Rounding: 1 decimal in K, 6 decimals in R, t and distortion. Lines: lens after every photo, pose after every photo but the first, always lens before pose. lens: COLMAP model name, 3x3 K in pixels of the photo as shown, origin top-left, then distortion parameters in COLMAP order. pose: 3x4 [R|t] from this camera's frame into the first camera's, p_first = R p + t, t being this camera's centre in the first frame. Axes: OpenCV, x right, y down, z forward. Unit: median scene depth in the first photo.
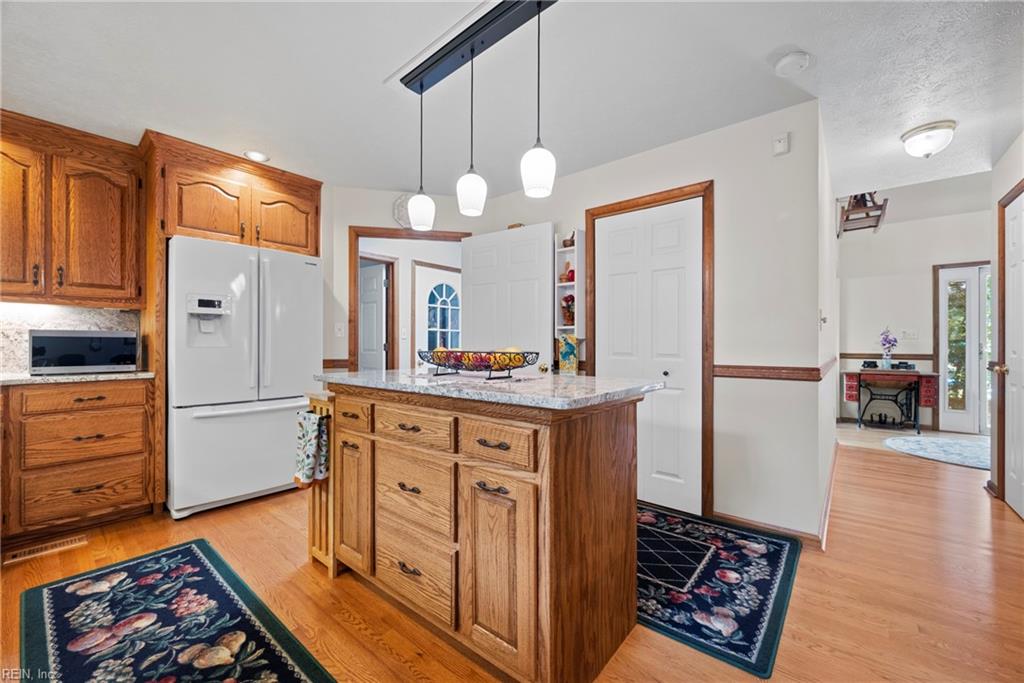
lens RADIAL K [[400.4, 0, 511.6], [0, 400.4, 343.0], [0, 0, 1]] dist [0.000012, -0.000064]
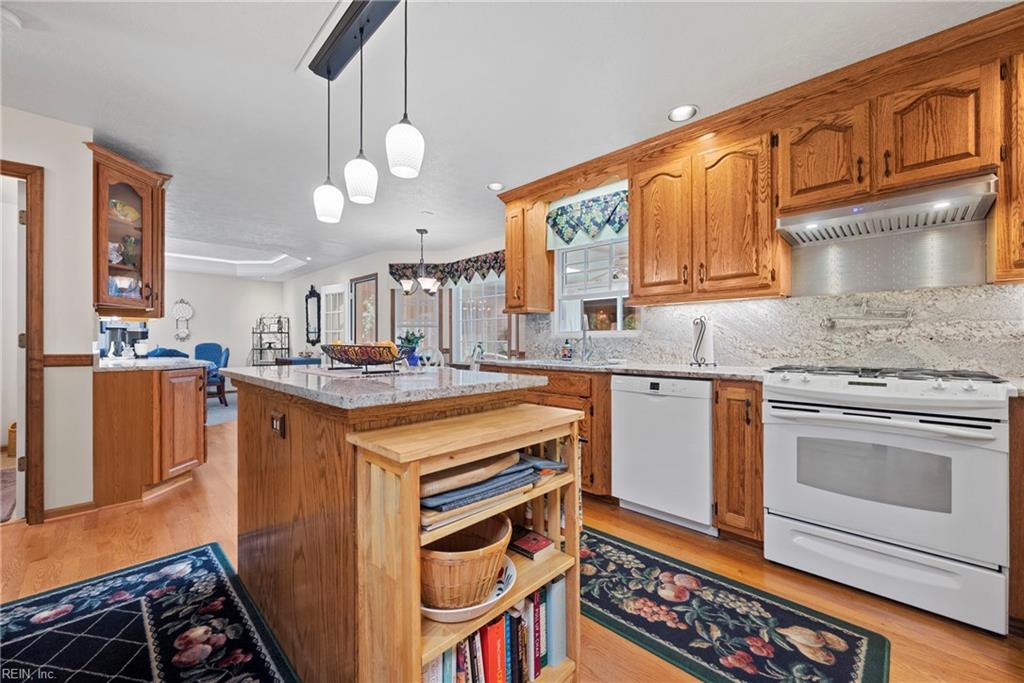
lens RADIAL K [[400.4, 0, 512.9], [0, 400.4, 341.6], [0, 0, 1]] dist [0.000012, -0.000064]
pose [[-0.996878, 0.002546, 0.078922, -0.564456], [0.002298, 0.999992, -0.003238, 0.016782], [-0.078930, -0.003046, -0.996876, 2.024629]]
